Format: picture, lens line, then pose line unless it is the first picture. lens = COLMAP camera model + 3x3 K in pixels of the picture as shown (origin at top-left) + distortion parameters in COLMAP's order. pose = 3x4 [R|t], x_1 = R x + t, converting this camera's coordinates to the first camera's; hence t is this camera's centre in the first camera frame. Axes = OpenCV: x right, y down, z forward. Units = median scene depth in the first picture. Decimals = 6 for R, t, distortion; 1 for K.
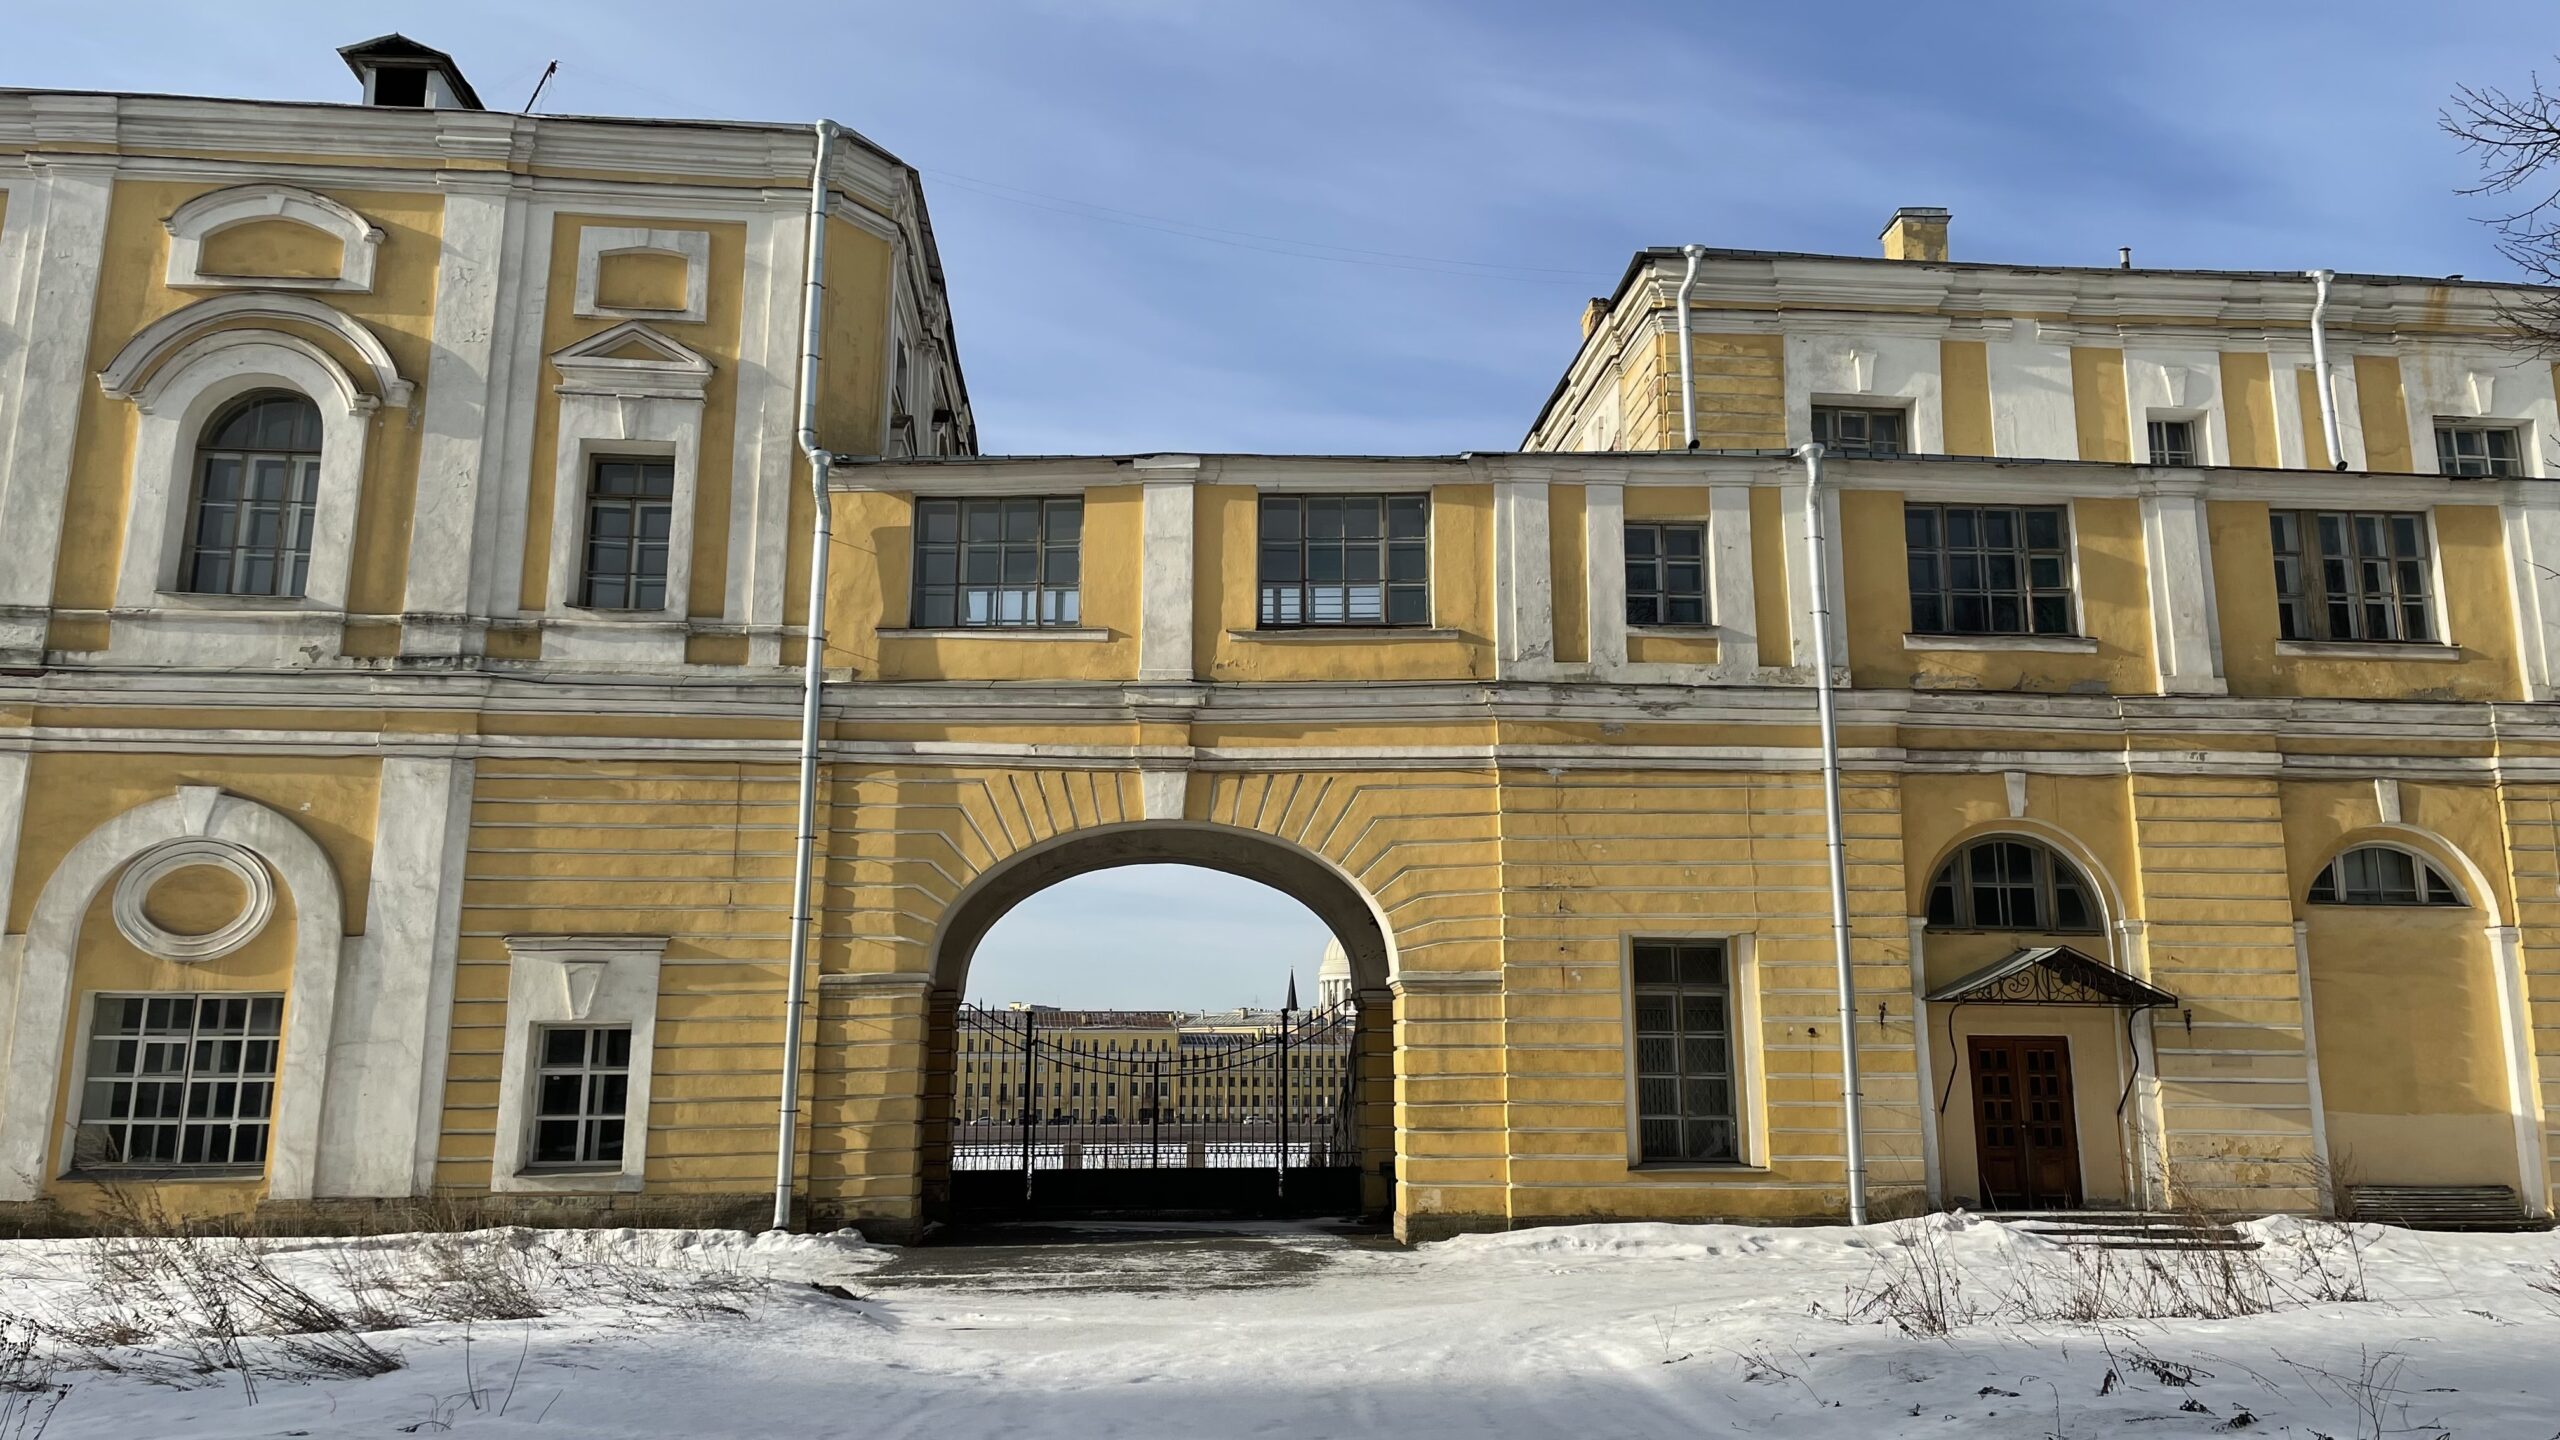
lens RADIAL K [[1953.6, 0, 1314.5], [0, 1953.6, 675.8], [0, 0, 1]] dist [0.115887, -0.152160]
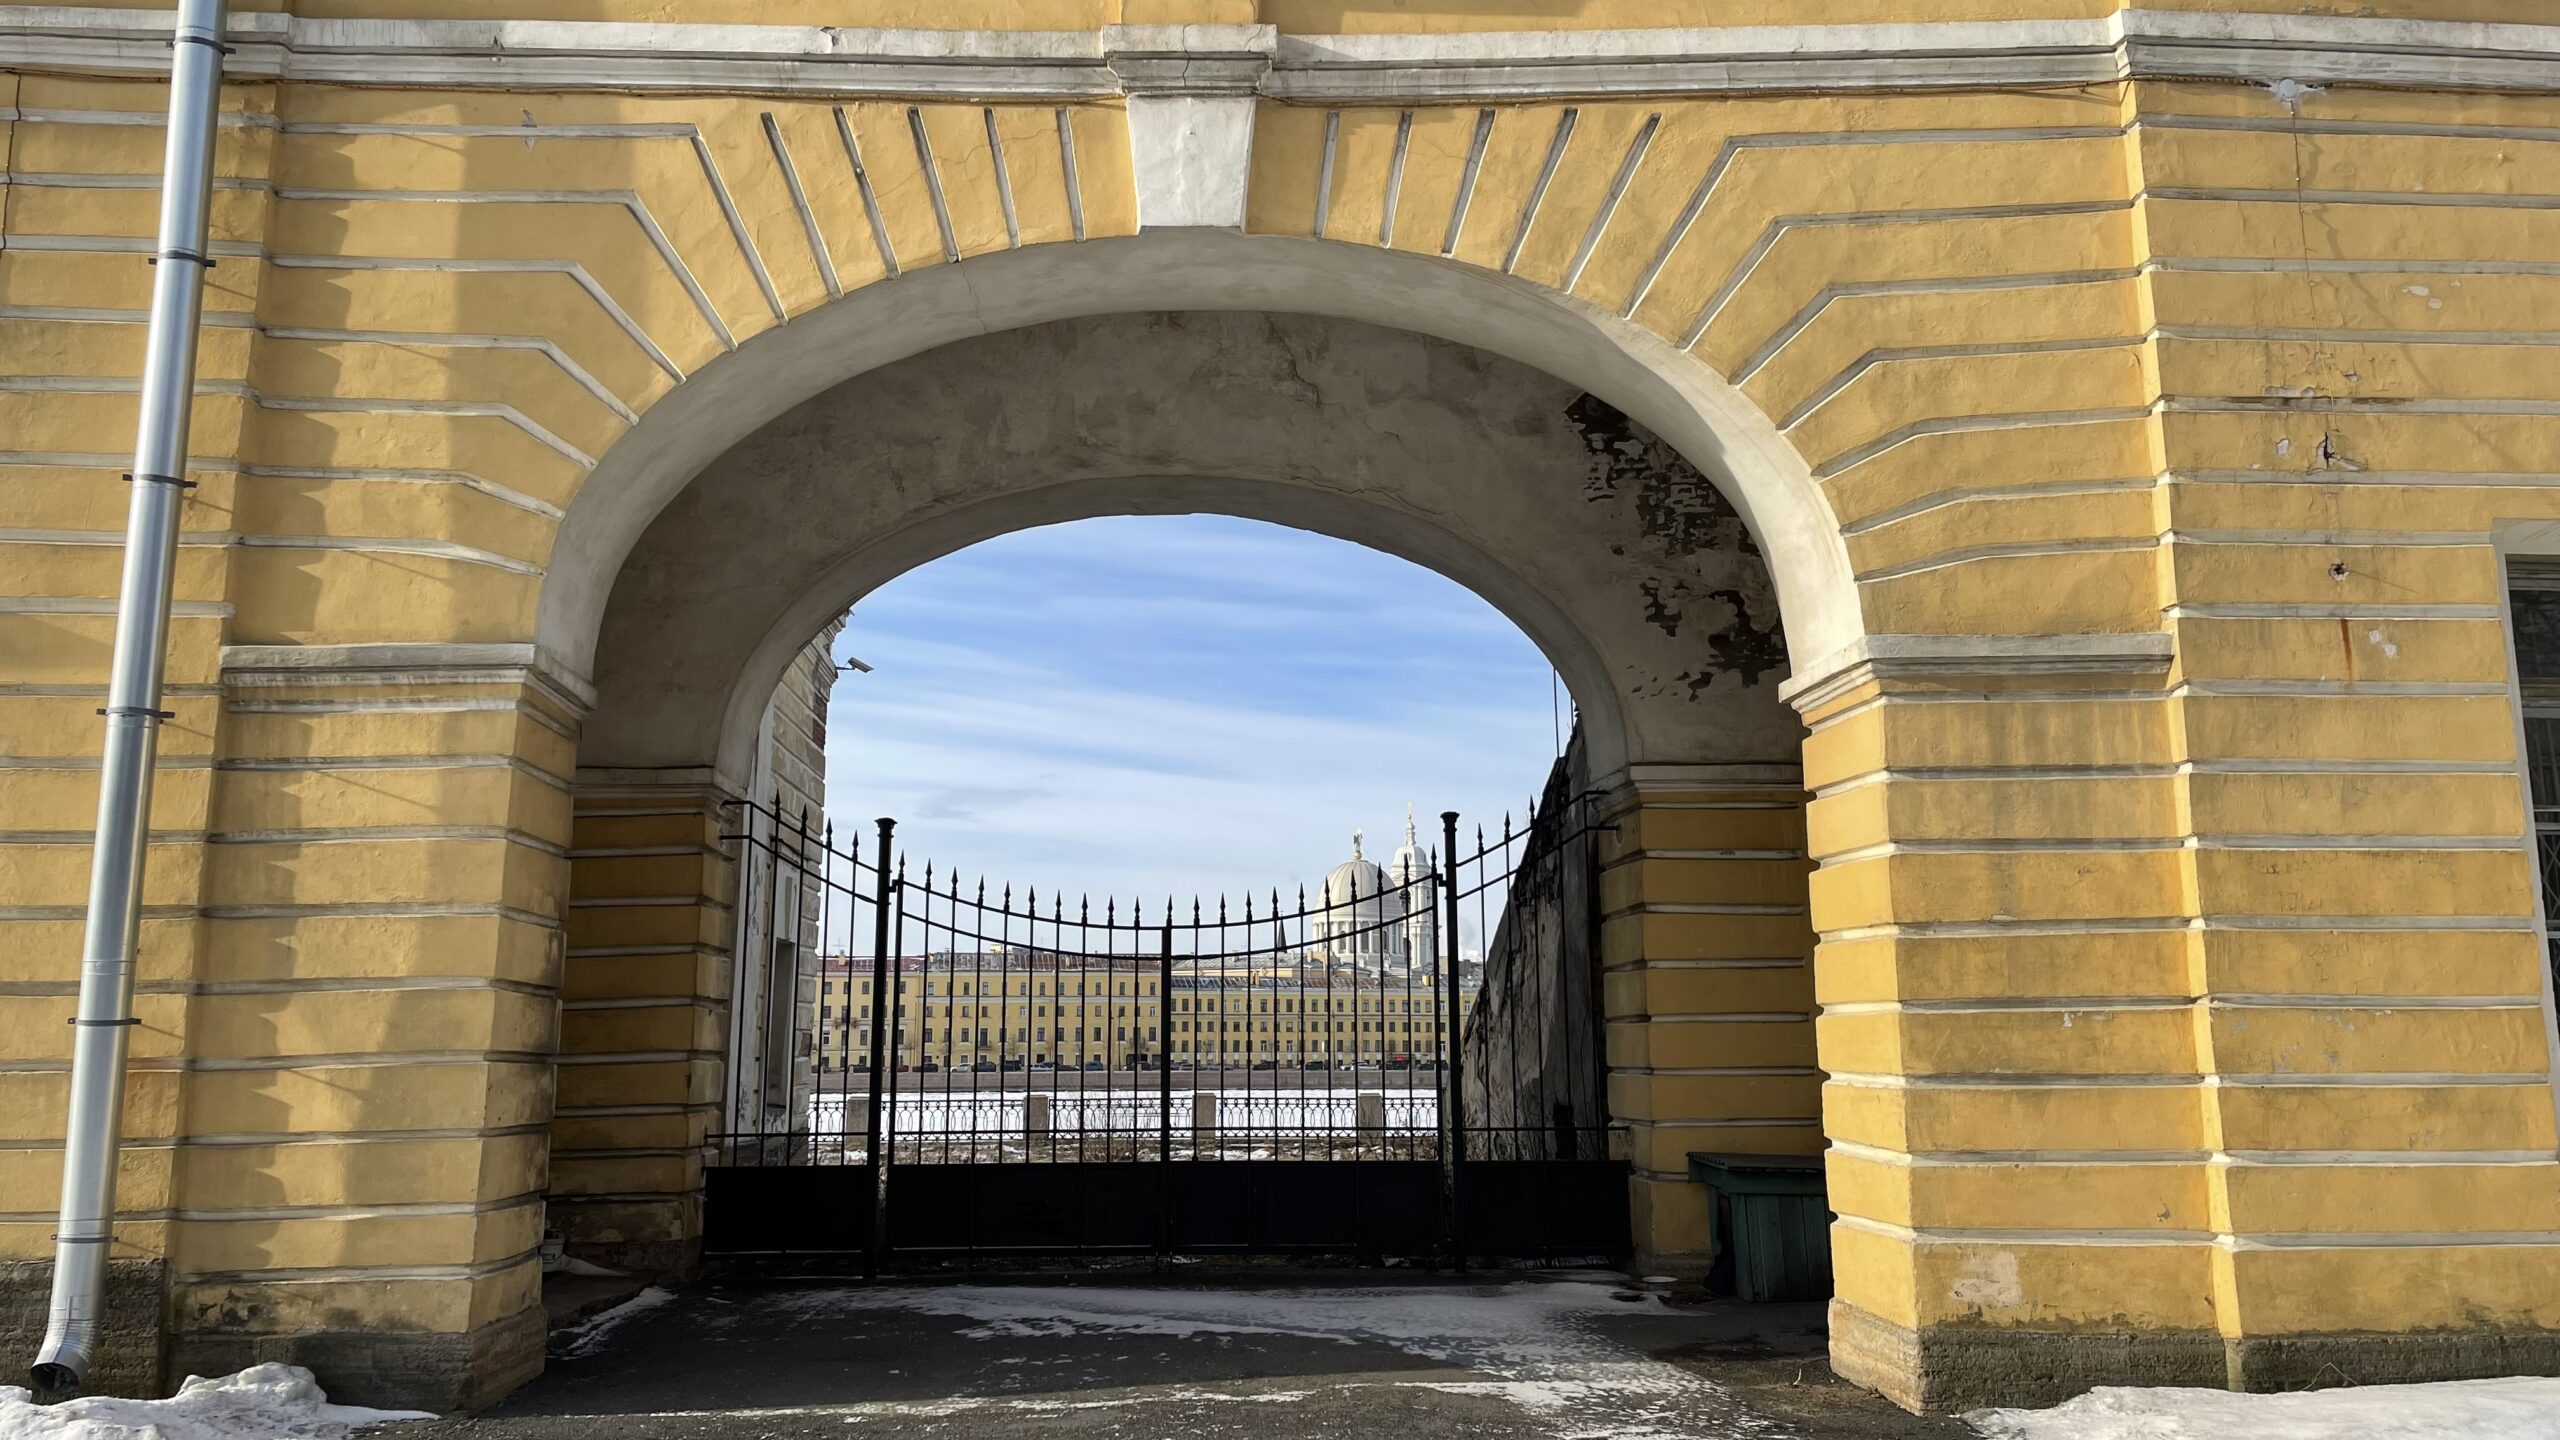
lens RADIAL K [[1907.3, 0, 1286.7], [0, 1907.3, 700.1], [0, 0, 1]] dist [0.080486, -0.098716]
pose [[0.999999, -0.001120, 0.000472, -0.060223], [0.001101, 0.999277, 0.038009, 0.147730], [-0.000514, -0.038009, 0.999277, 0.648773]]
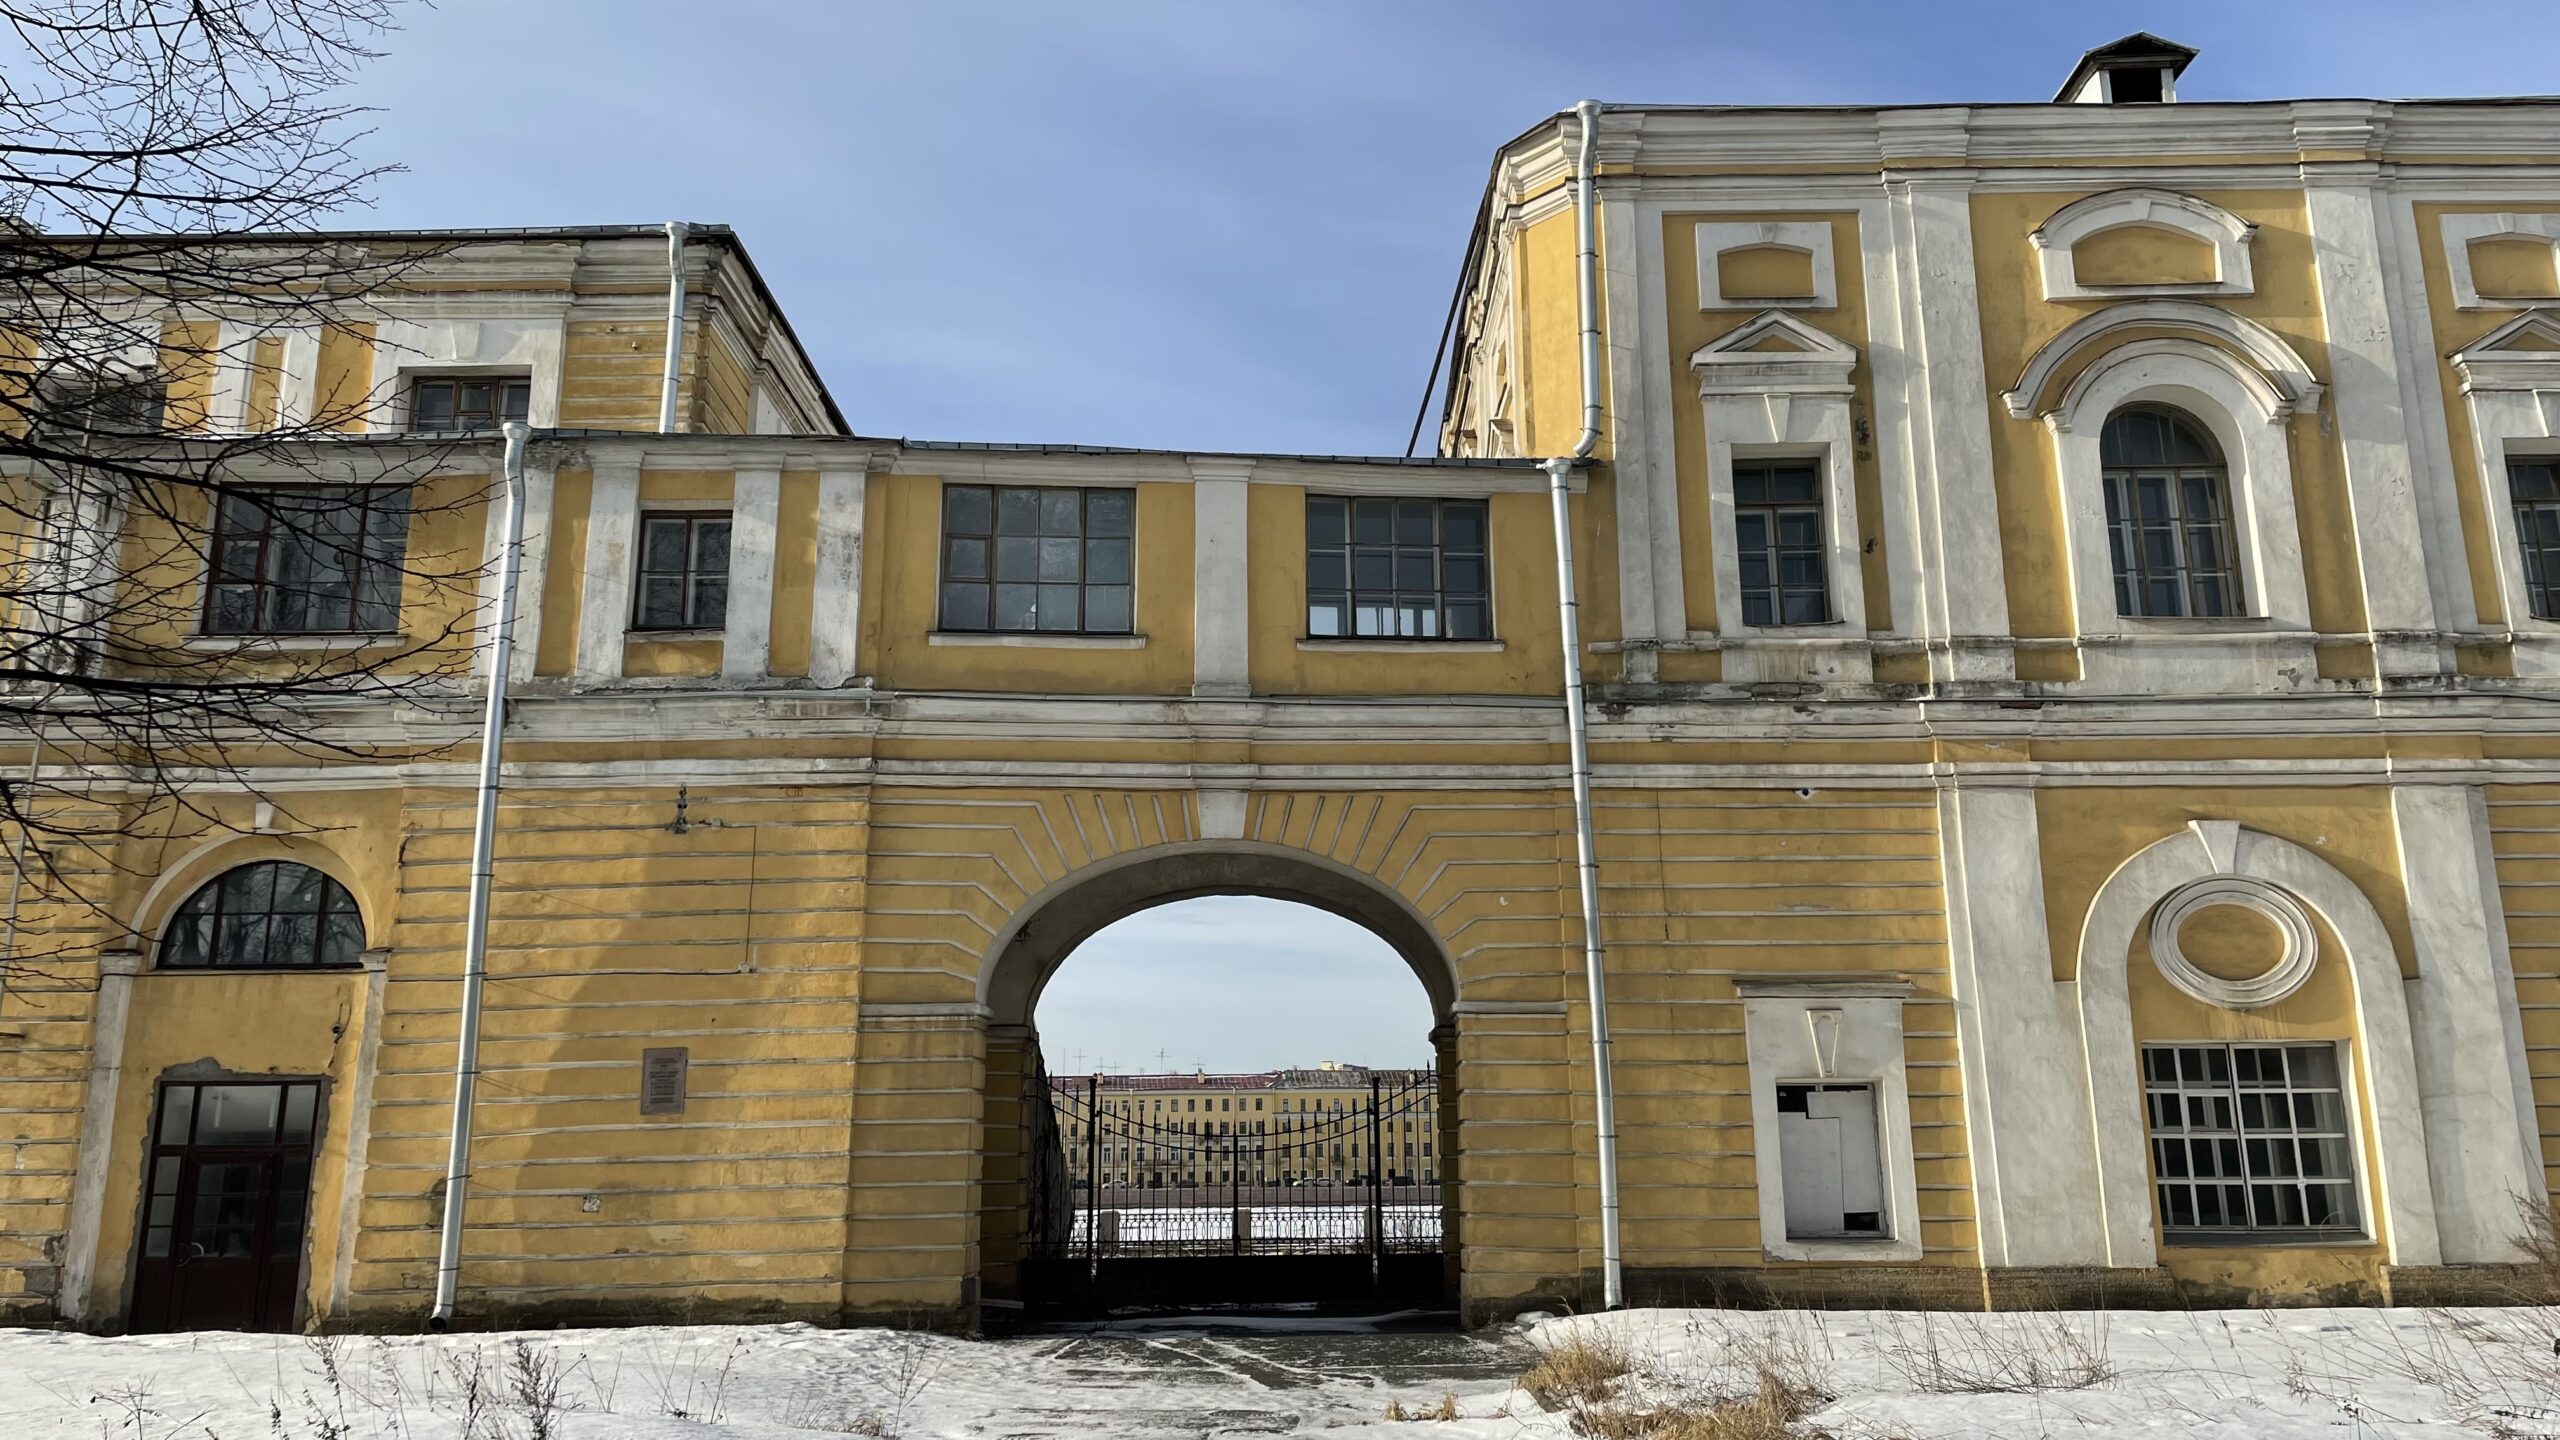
lens RADIAL K [[1907.3, 0, 1286.7], [0, 1907.3, 700.1], [0, 0, 1]] dist [0.080486, -0.098716]
pose [[0.995533, -0.030889, -0.089216, -0.892475], [0.028854, 0.999295, -0.024002, 0.007818], [0.089895, 0.021321, 0.995723, 0.054870]]
